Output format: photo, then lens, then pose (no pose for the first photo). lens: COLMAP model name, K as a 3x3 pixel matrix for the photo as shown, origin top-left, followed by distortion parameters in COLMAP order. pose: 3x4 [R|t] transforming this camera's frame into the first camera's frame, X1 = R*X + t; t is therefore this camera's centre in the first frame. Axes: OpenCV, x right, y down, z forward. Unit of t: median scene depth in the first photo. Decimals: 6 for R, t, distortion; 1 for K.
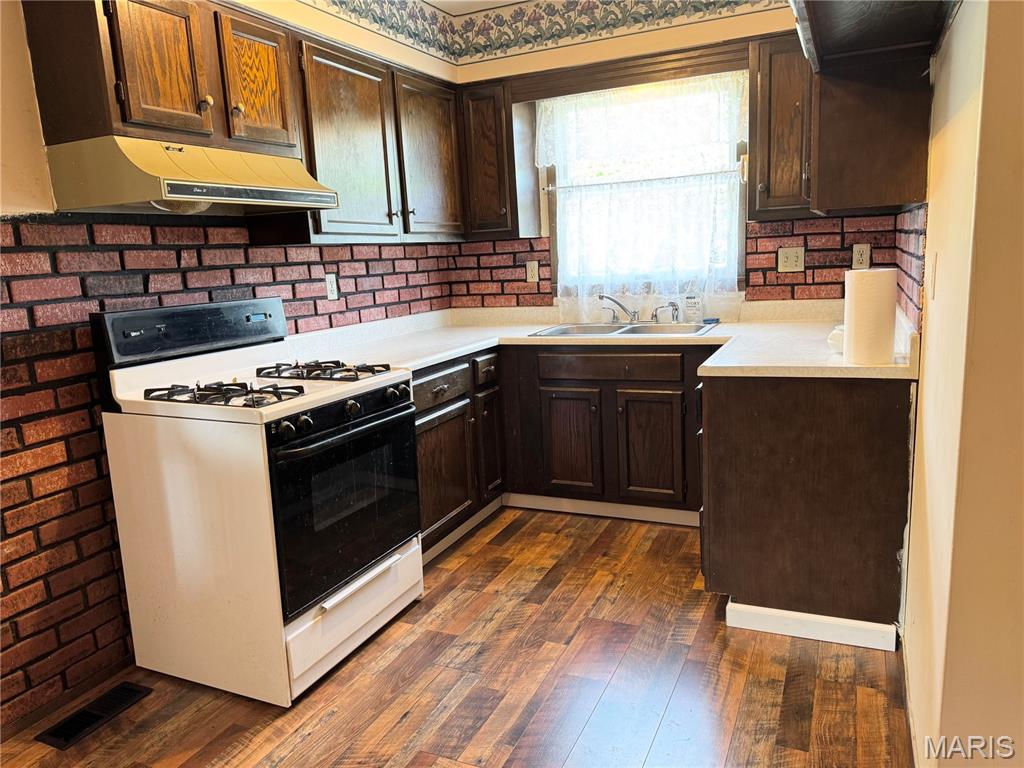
lens RADIAL K [[714.0, 0, 513.0], [0, 714.0, 386.7], [0, 0, 1]] dist [0.100136, -0.161742]
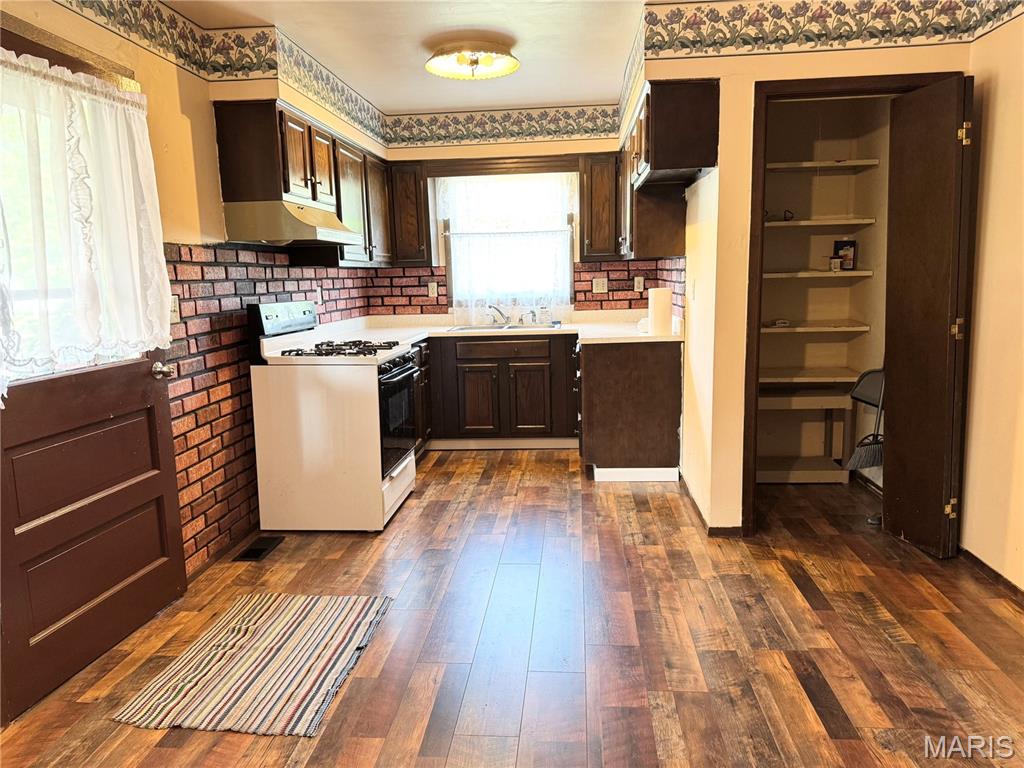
lens RADIAL K [[714.0, 0, 513.0], [0, 714.0, 386.7], [0, 0, 1]] dist [0.100136, -0.161742]
pose [[0.941651, -0.025533, 0.335620, -0.462290], [0.039440, 0.998620, -0.034685, 0.134293], [-0.334271, 0.045898, 0.941359, -0.594062]]
